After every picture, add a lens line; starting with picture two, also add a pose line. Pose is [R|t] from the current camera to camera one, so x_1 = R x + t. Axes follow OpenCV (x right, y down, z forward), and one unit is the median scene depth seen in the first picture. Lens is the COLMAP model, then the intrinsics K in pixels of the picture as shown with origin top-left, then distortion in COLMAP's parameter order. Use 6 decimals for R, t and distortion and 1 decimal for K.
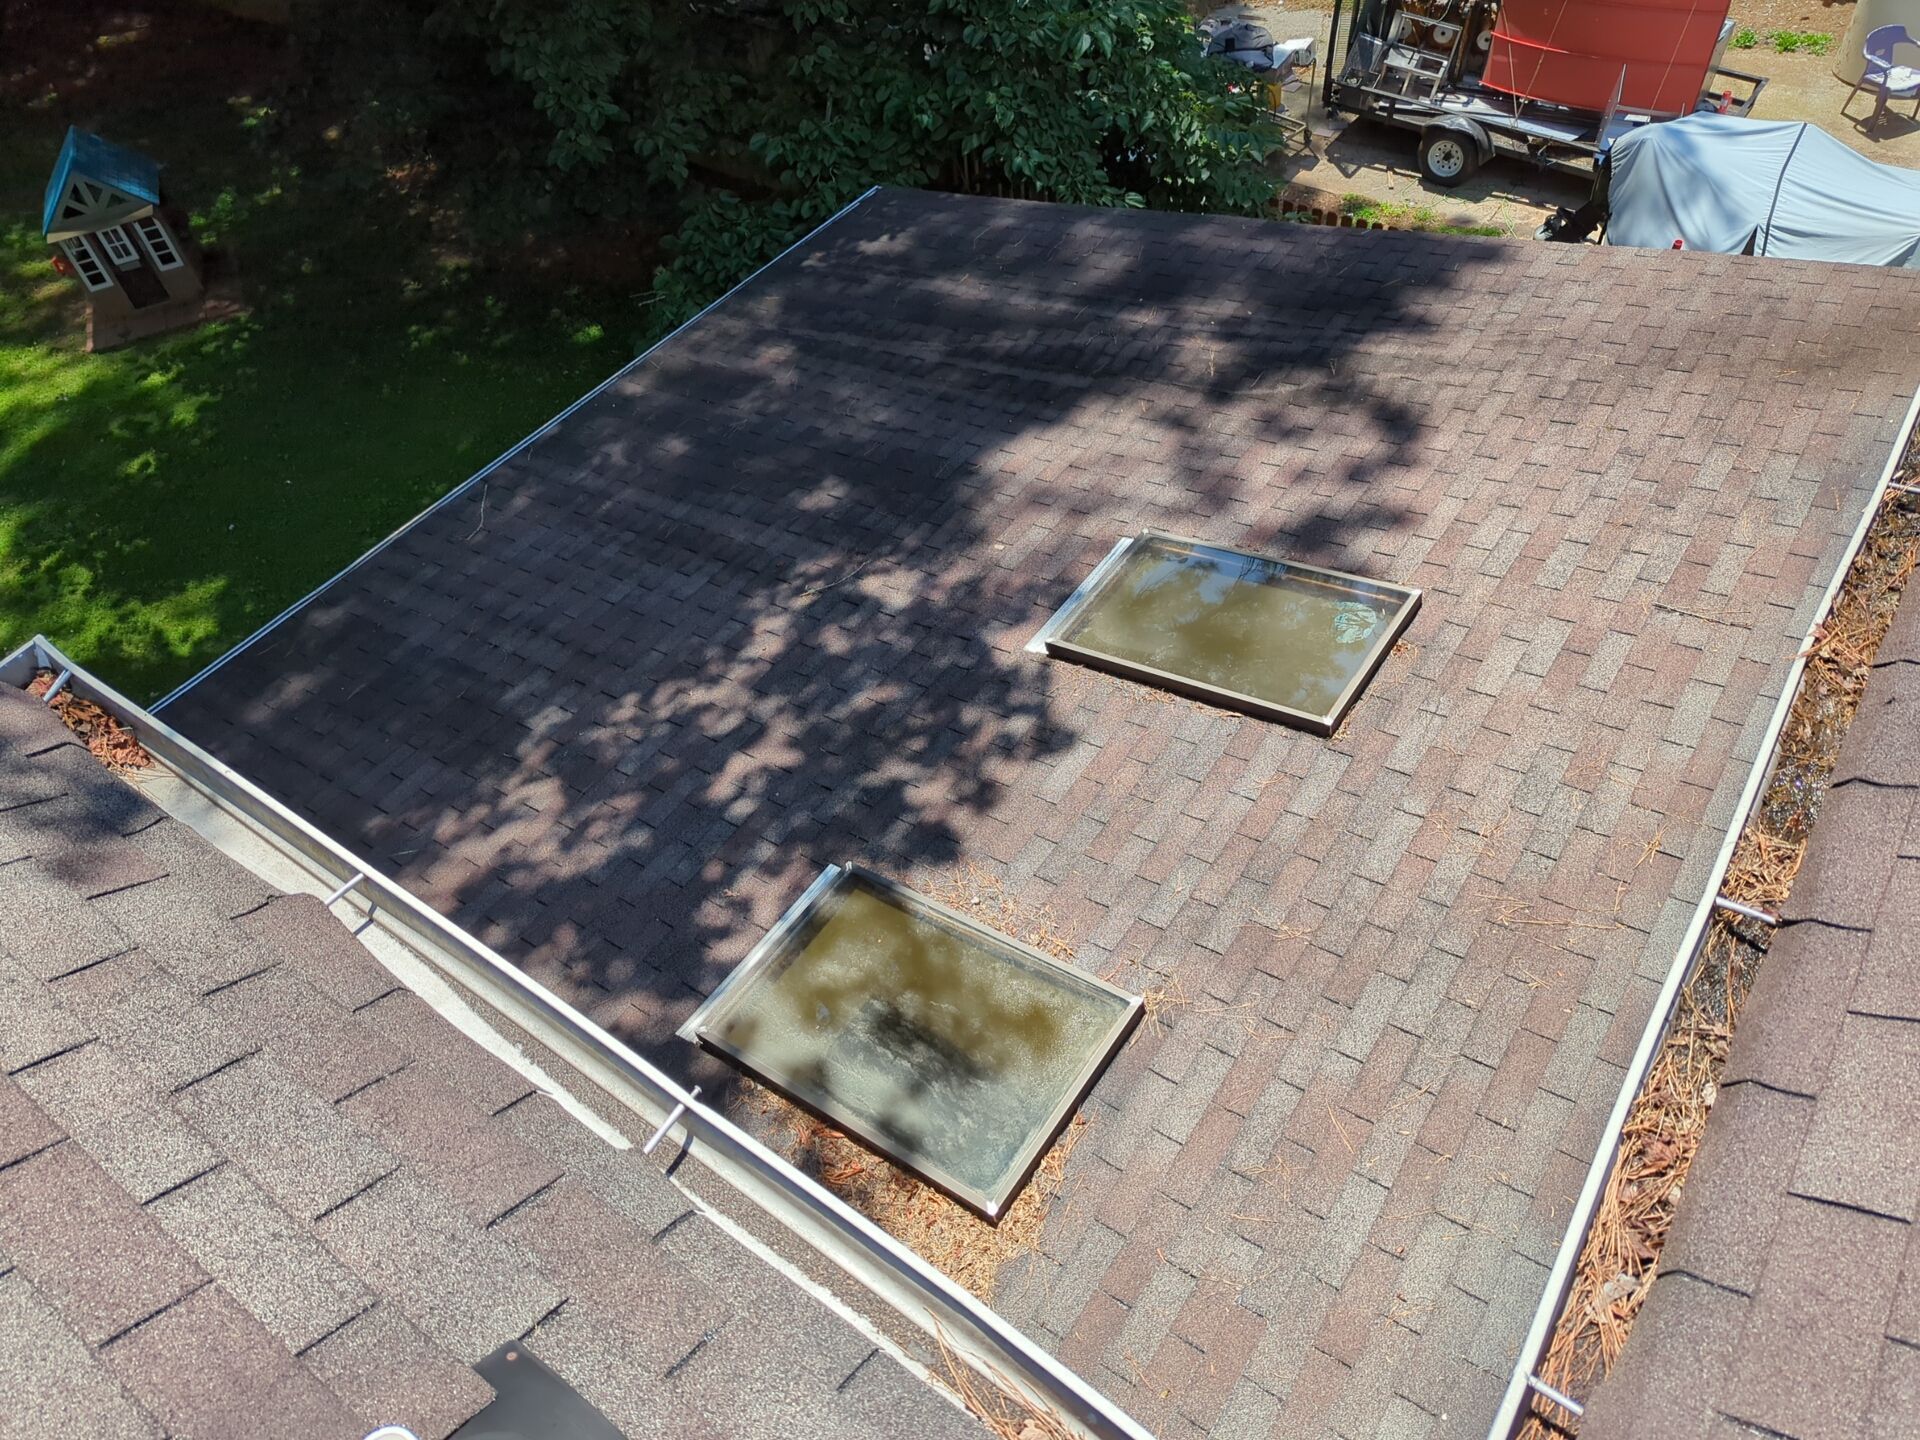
lens RADIAL K [[1362.3, 0, 941.0], [0, 1362.3, 705.8], [0, 0, 1]] dist [0.023392, -0.015281]
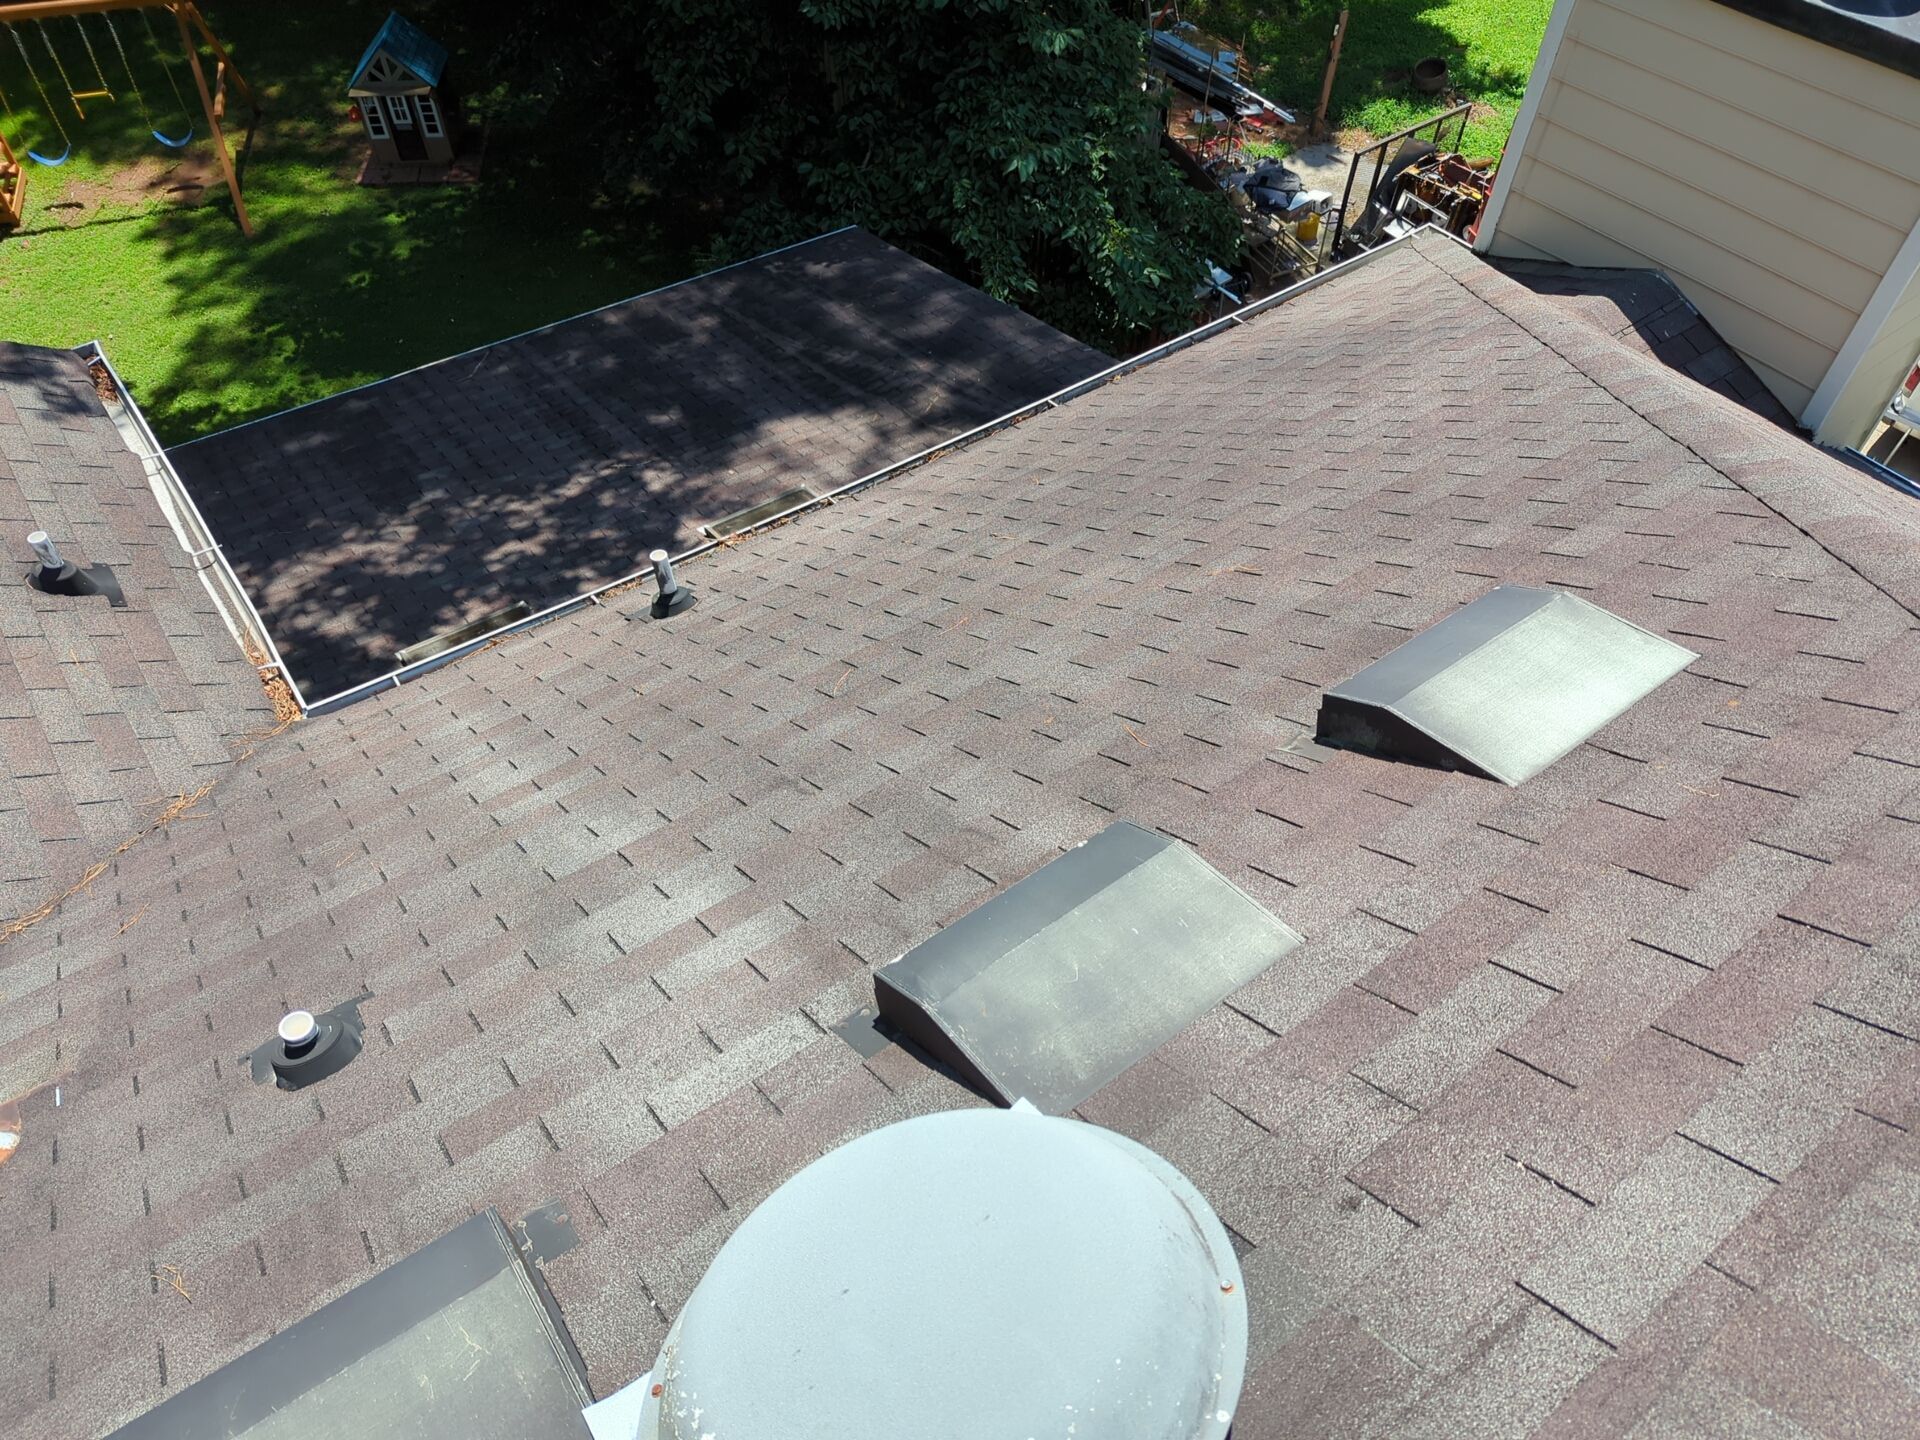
lens RADIAL K [[1362.3, 0, 971.6], [0, 1362.3, 732.9], [0, 0, 1]] dist [0.023392, -0.015281]
pose [[0.945880, 0.303076, -0.115999, 0.354088], [-0.299939, 0.952942, 0.044029, 0.009580], [0.123885, -0.006854, 0.992273, -0.329026]]
